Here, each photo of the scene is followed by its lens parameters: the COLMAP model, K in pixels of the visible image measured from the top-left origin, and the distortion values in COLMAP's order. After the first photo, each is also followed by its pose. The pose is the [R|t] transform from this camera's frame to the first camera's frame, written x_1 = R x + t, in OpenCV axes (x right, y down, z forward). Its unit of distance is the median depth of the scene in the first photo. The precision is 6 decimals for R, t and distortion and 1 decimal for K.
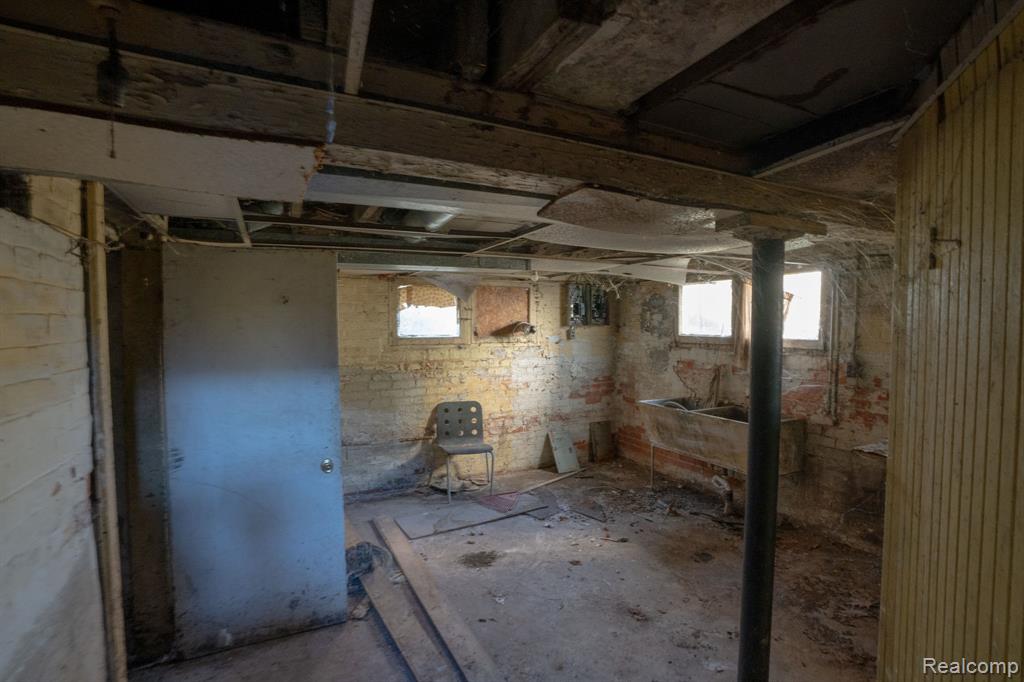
lens RADIAL K [[473.3, 0, 512.0], [0, 473.3, 341.0], [0, 0, 1]] dist [-0.060519, 0.021989]
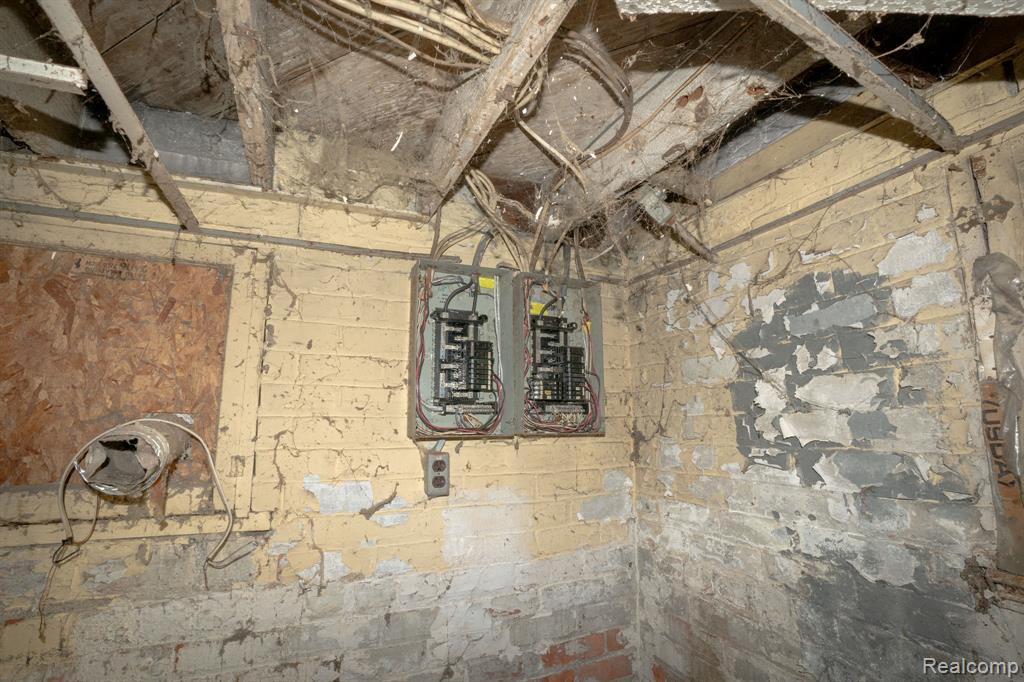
lens RADIAL K [[487.3, 0, 512.0], [0, 487.3, 341.0], [0, 0, 1]] dist [-0.062693, 0.025285]
pose [[0.999107, -0.005358, -0.041920, 0.213252], [-0.003363, 0.978705, -0.205246, -0.035883], [0.042127, 0.205203, 0.977812, 0.924693]]
